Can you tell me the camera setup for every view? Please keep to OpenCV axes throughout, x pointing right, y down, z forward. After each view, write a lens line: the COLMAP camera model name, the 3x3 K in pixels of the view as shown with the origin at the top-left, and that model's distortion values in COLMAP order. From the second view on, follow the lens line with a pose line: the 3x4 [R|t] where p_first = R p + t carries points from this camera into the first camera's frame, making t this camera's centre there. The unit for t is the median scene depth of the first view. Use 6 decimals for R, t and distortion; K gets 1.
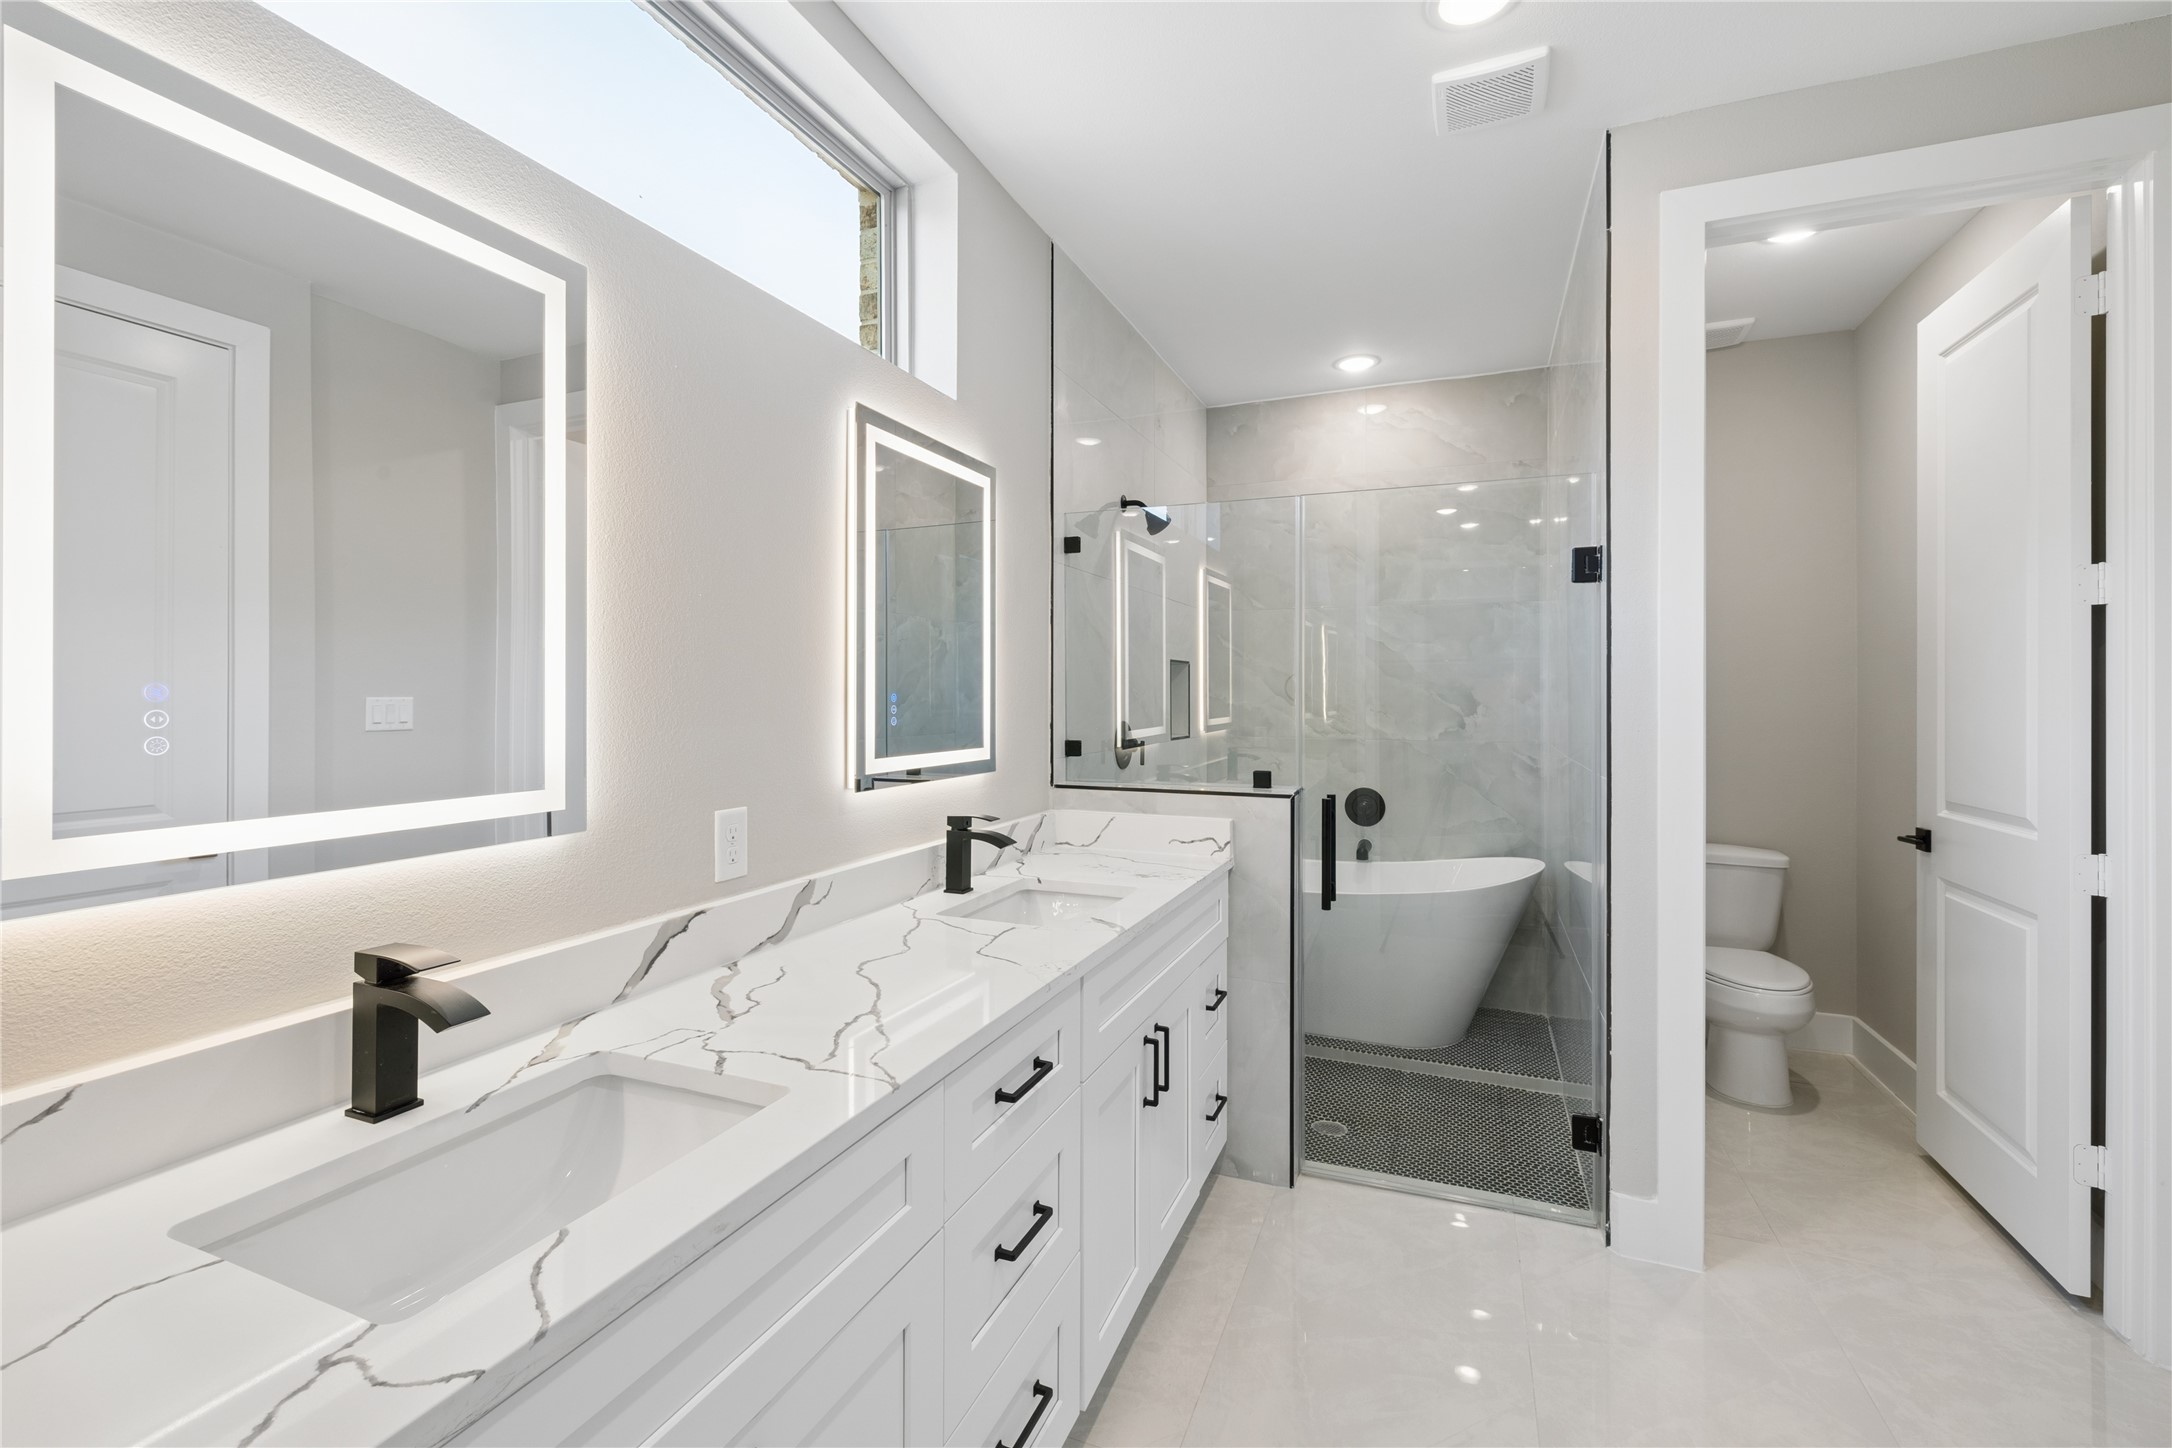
lens RADIAL K [[913.2, 0, 1098.0], [0, 913.2, 702.8], [0, 0, 1]] dist [0.001026, -0.000758]
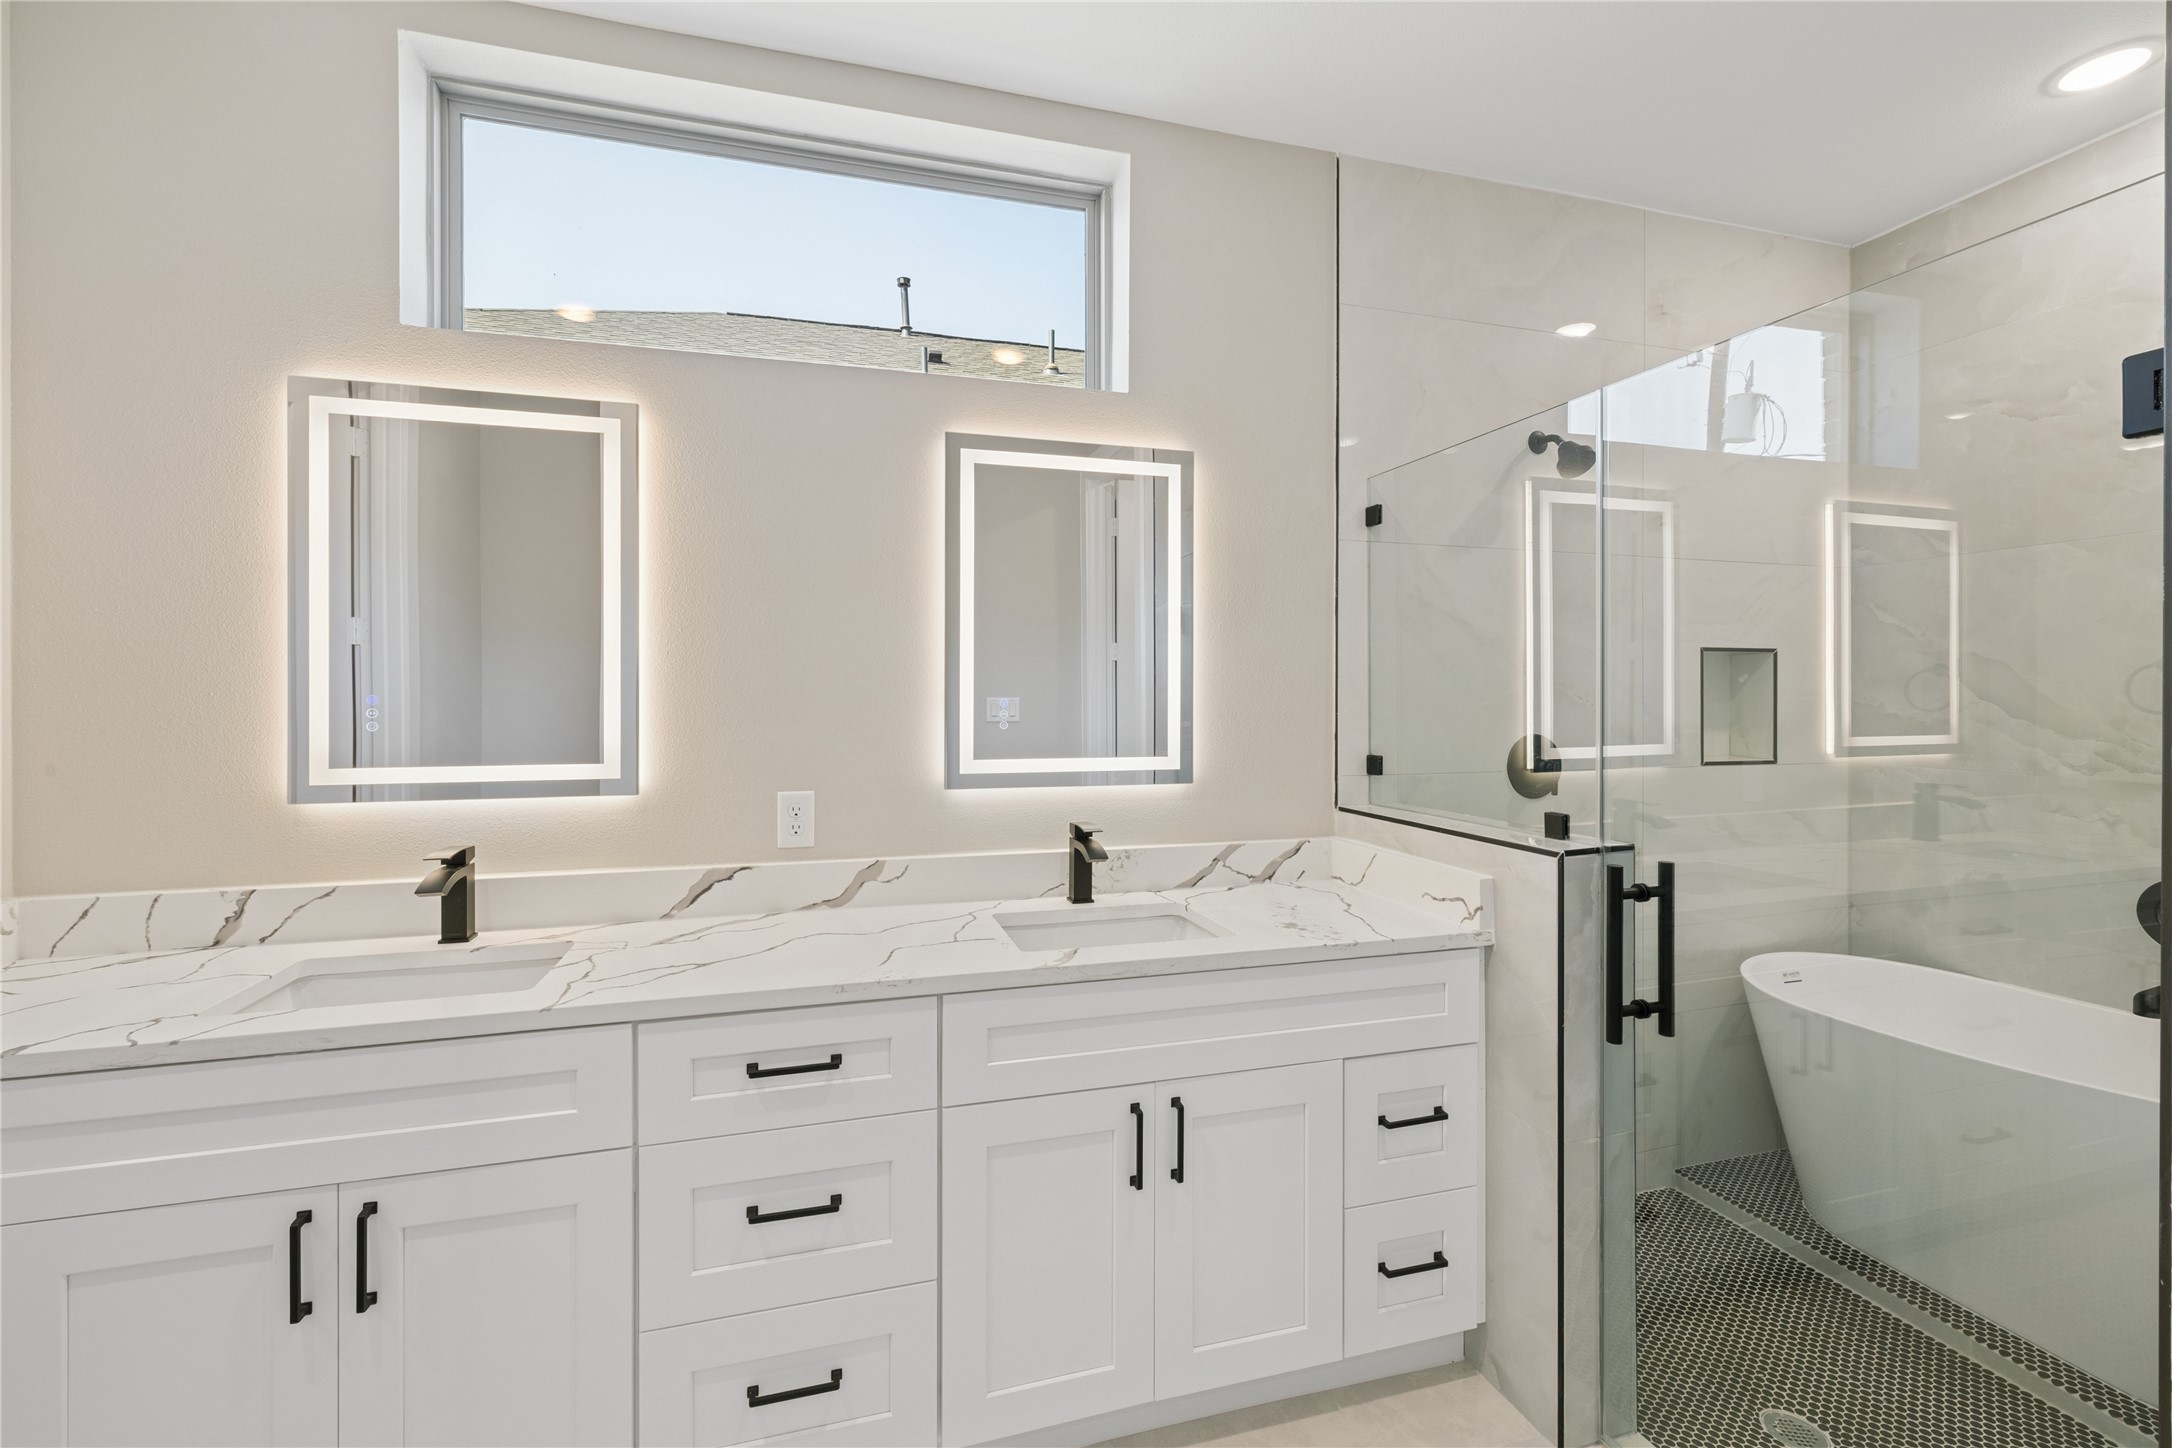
lens RADIAL K [[913.2, 0, 1092.3], [0, 913.2, 719.1], [0, 0, 1]] dist [0.001026, -0.000758]
pose [[0.622344, 0.011585, -0.782658, 0.624847], [-0.004120, 0.999925, 0.011525, 0.000493], [0.782733, -0.003949, 0.622345, 0.406085]]
